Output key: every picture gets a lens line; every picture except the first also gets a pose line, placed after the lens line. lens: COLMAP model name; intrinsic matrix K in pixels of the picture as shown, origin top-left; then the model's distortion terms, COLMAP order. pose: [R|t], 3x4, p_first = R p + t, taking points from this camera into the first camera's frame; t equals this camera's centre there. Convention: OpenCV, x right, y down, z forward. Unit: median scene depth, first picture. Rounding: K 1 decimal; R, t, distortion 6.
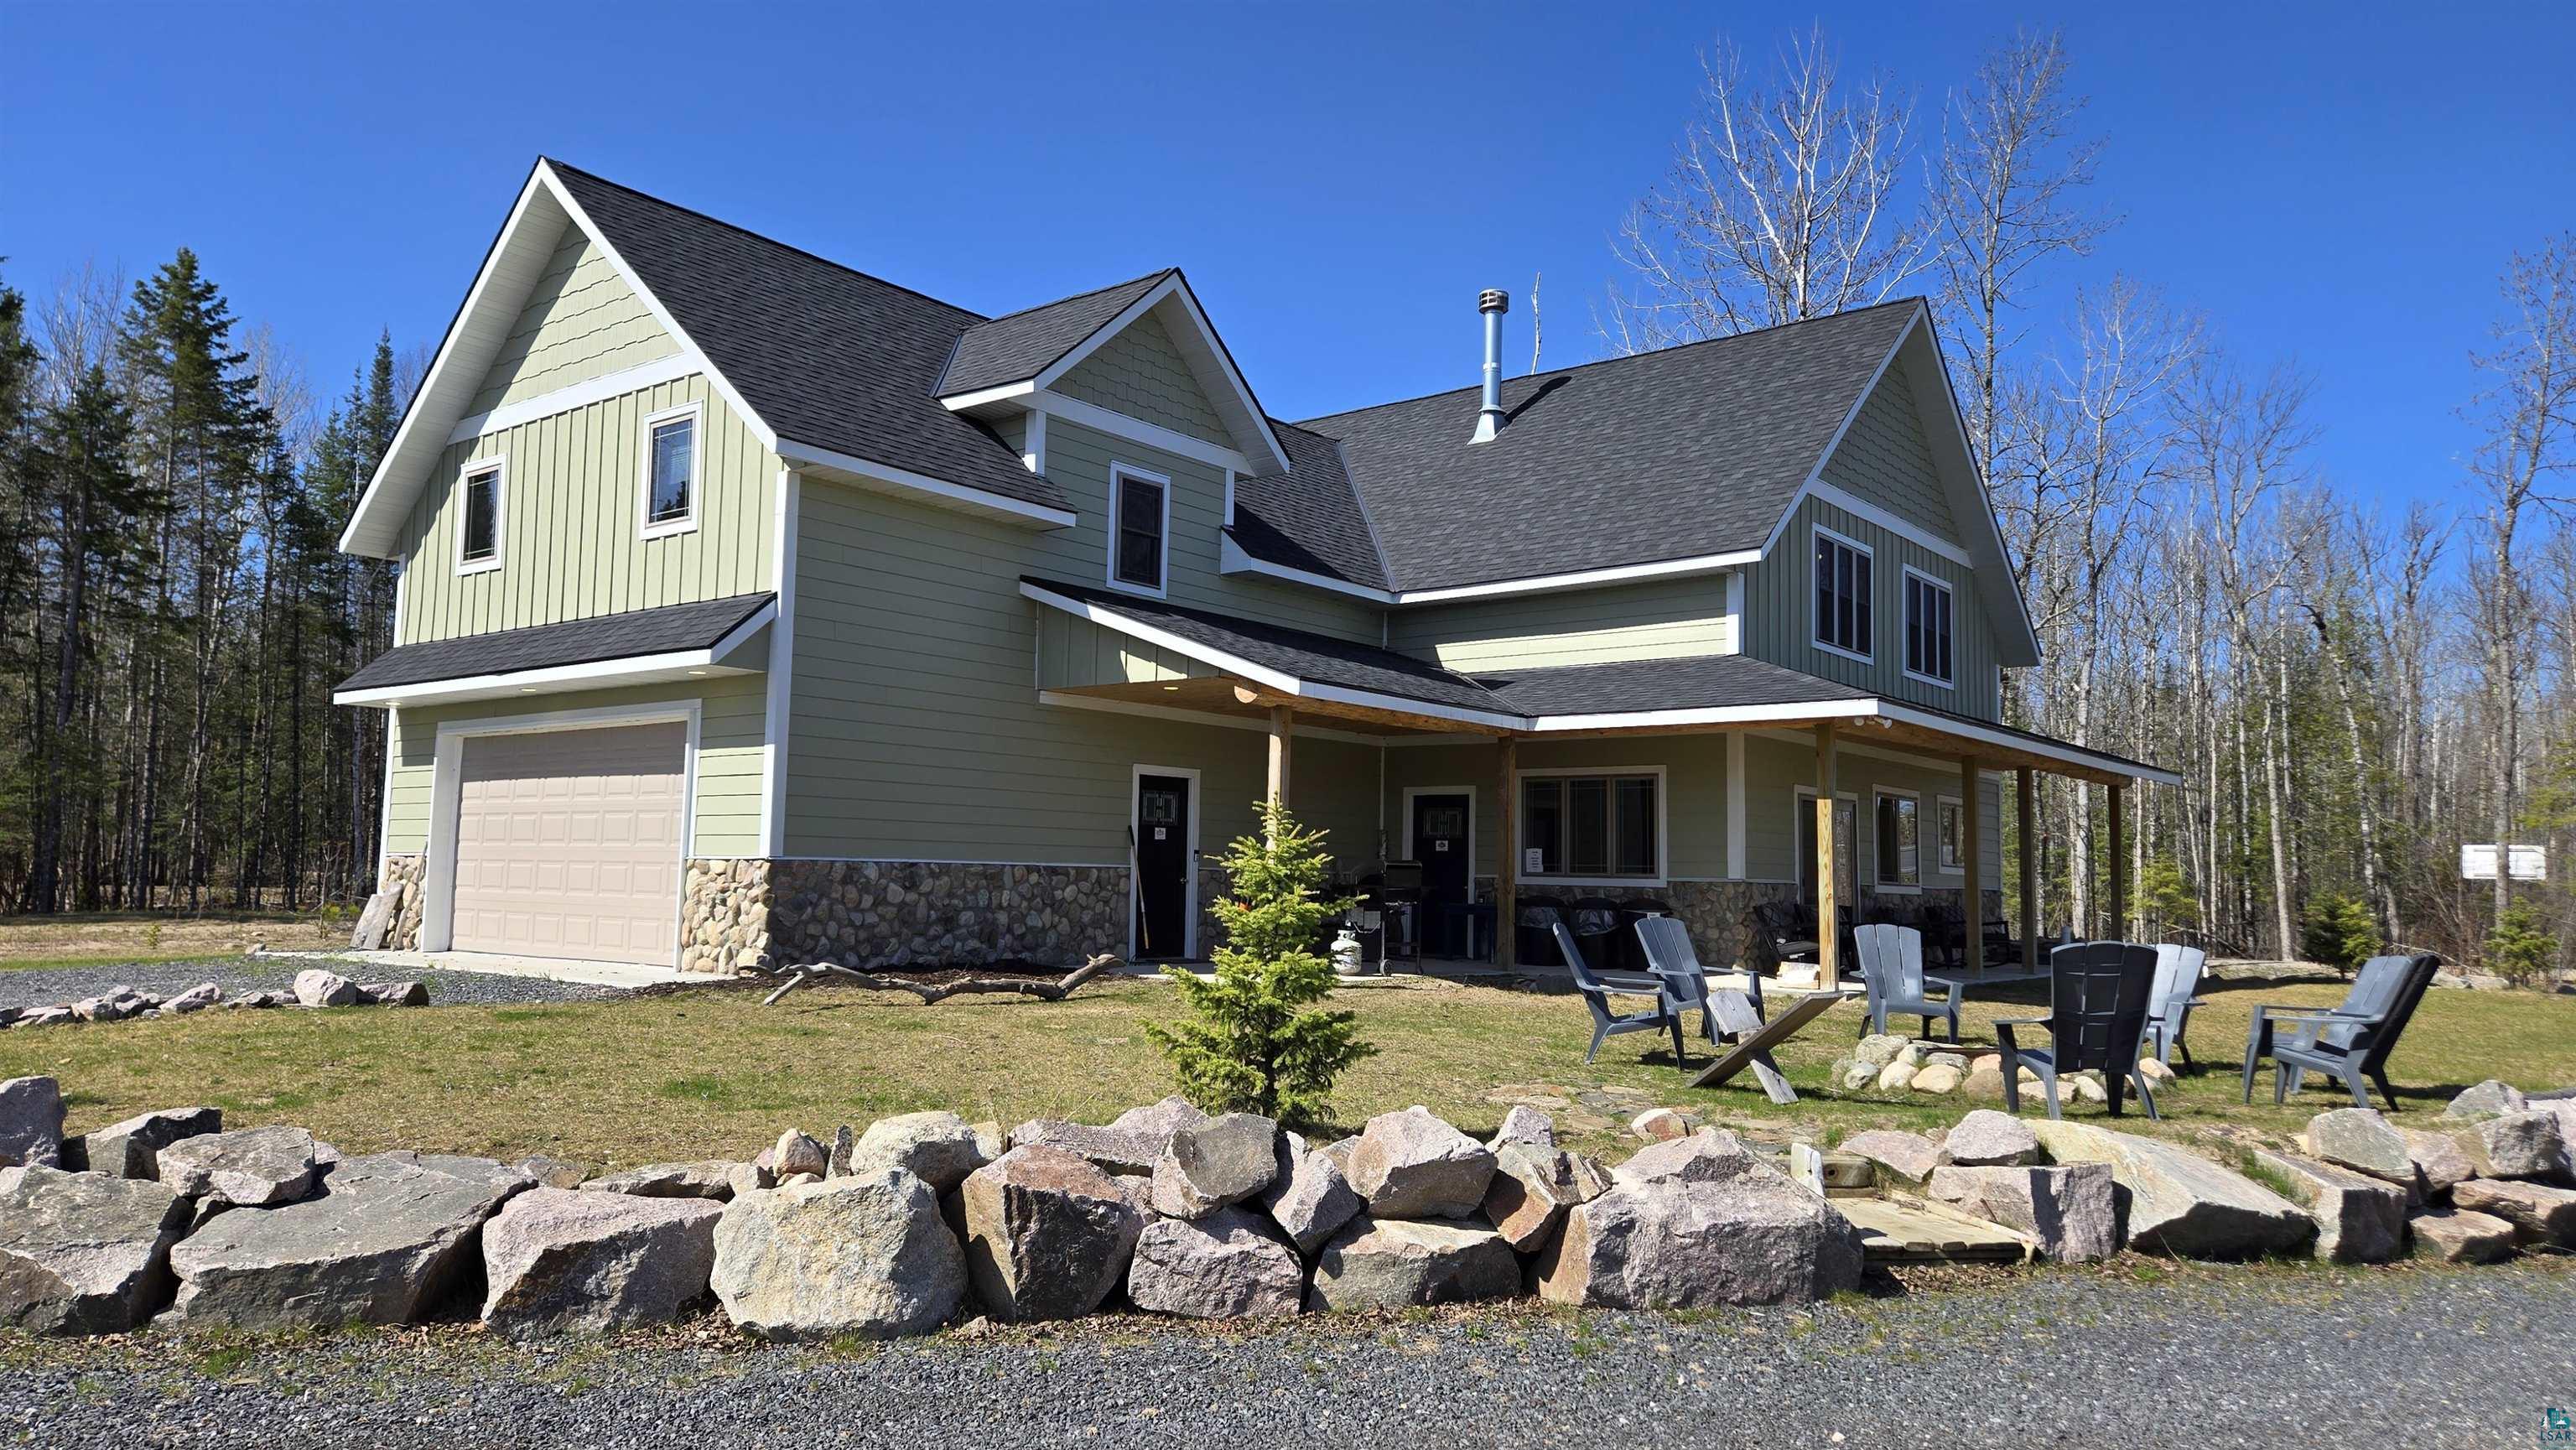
lens RADIAL K [[1764.3, 0, 1288.1], [0, 1764.3, 735.8], [0, 0, 1]] dist [-0.005874, -0.002299]
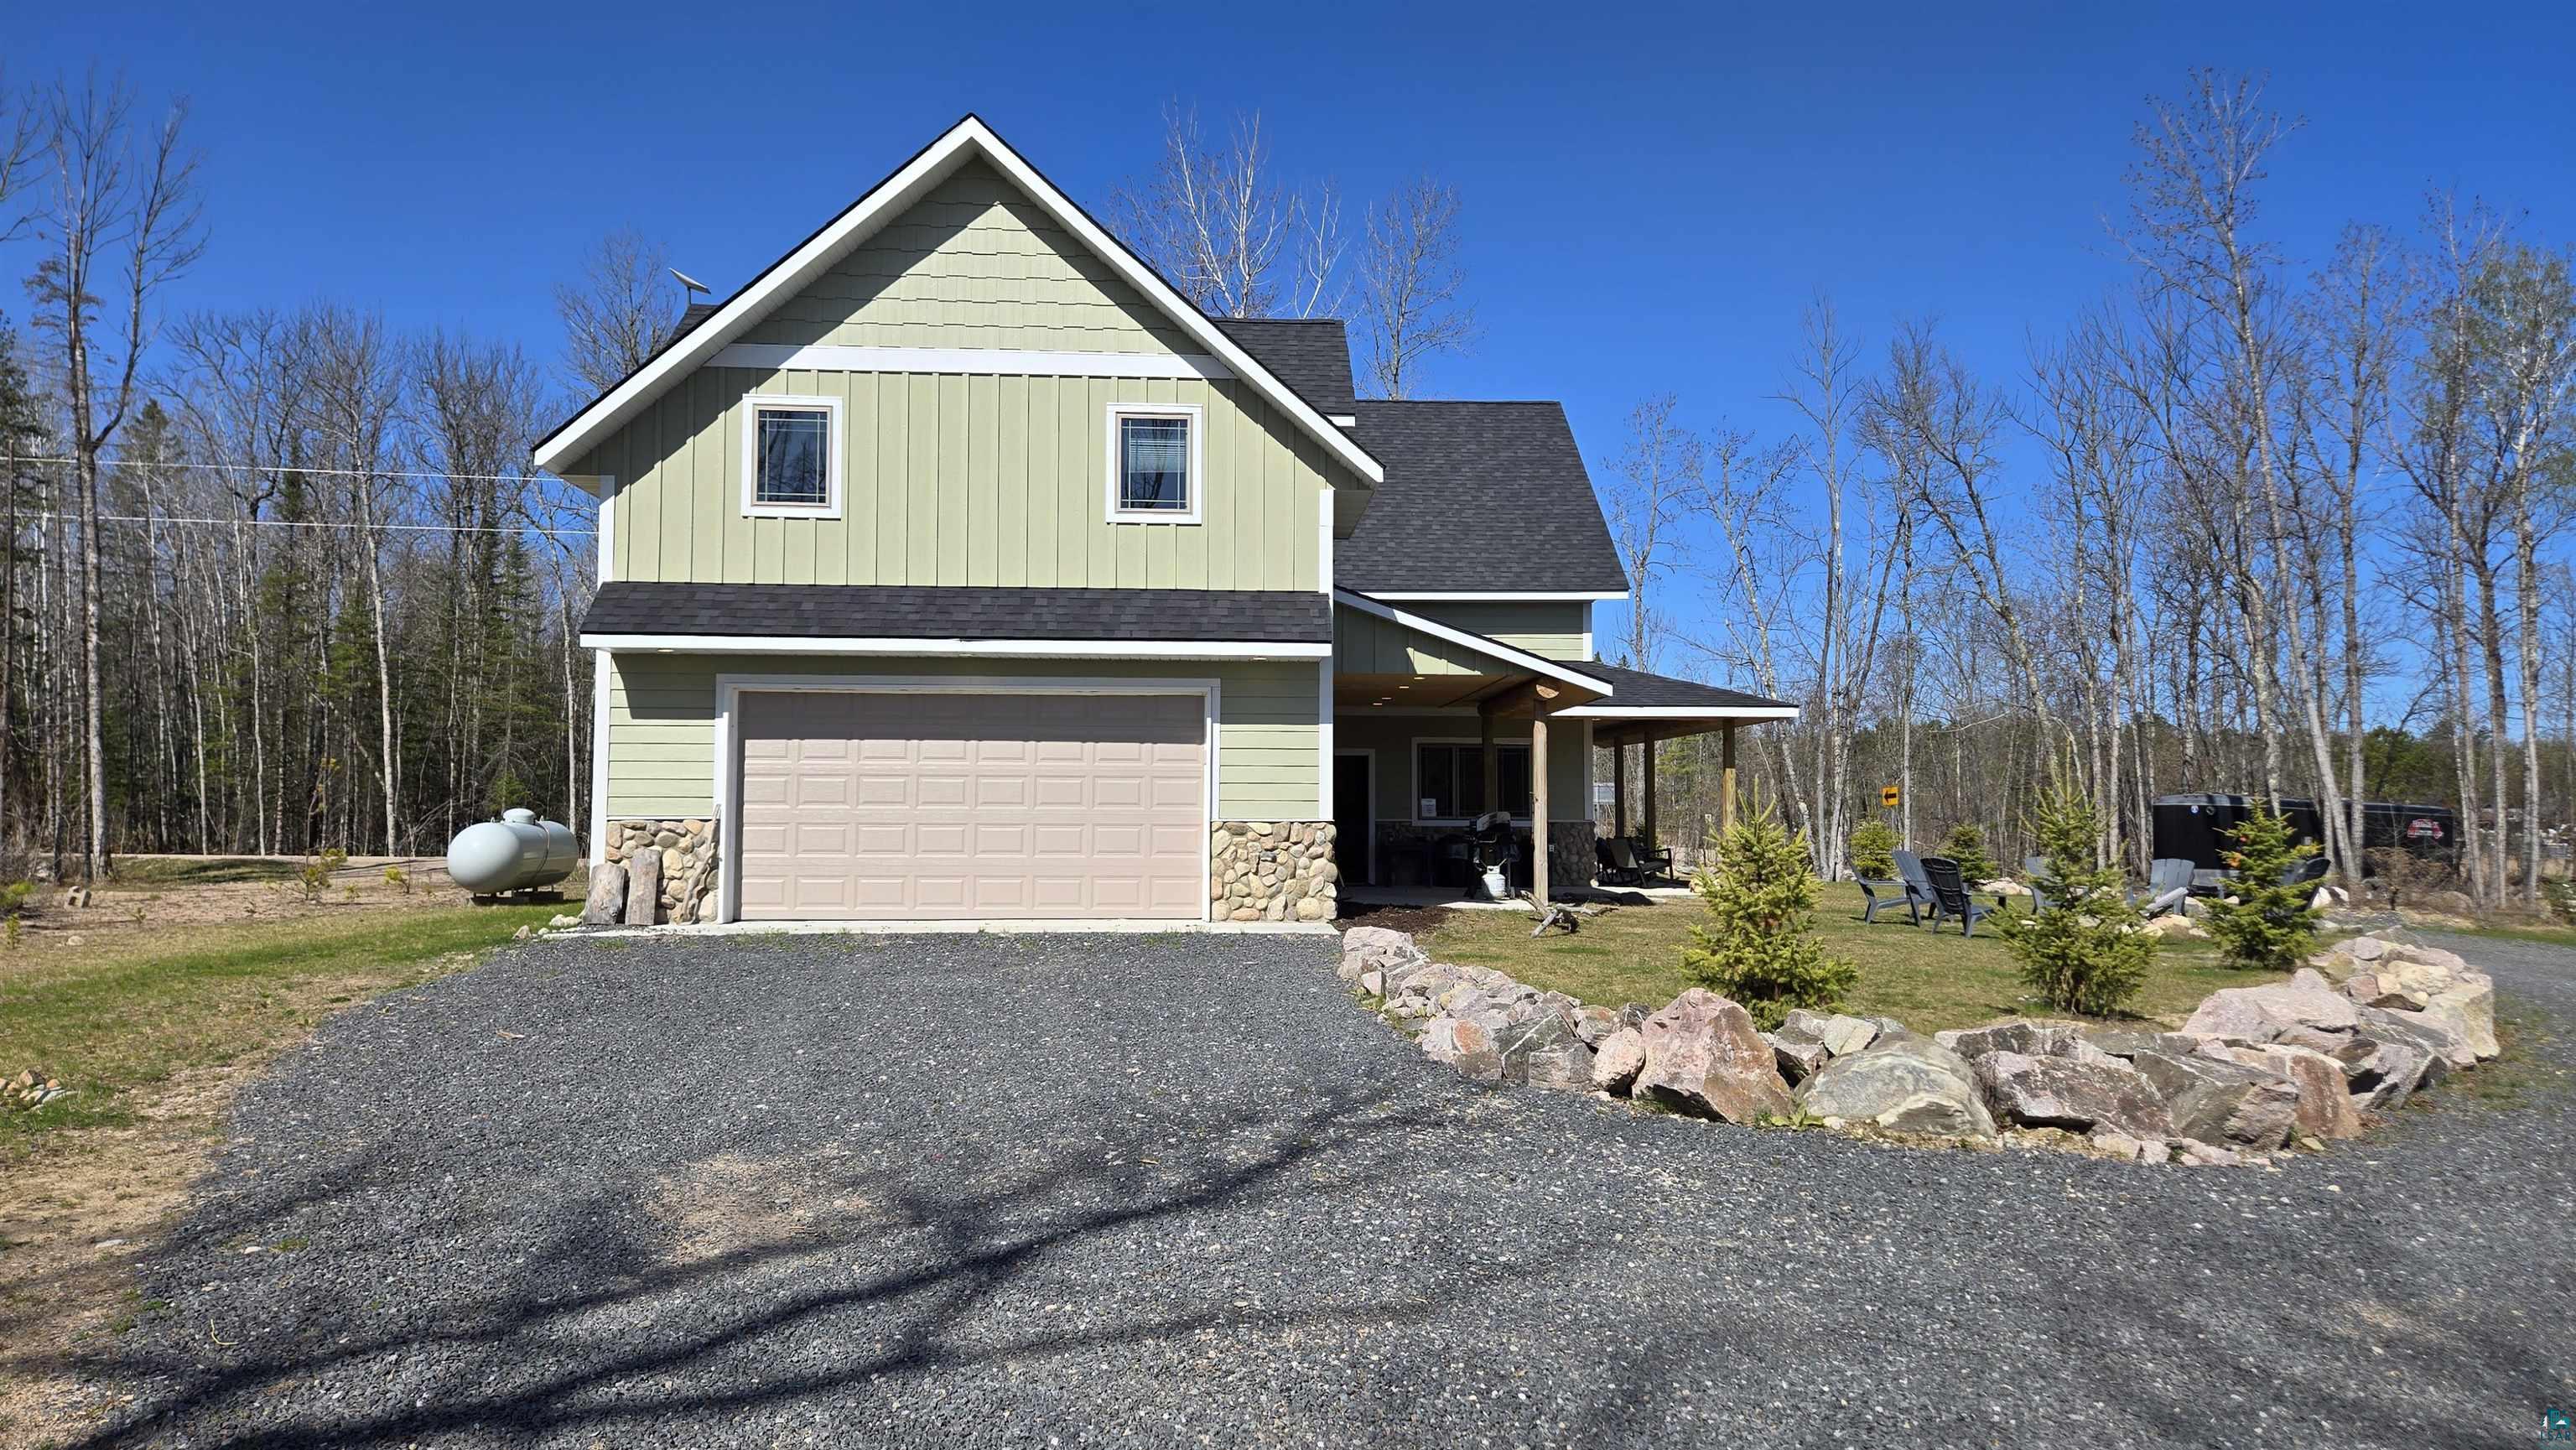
lens RADIAL K [[1764.3, 0, 1289.8], [0, 1764.3, 720.1], [0, 0, 1]] dist [-0.005874, -0.002299]
pose [[0.734363, 0.021755, 0.678408, -1.005439], [-0.047536, 0.998681, 0.019431, -0.017441], [-0.677091, -0.046518, 0.734428, 0.140630]]
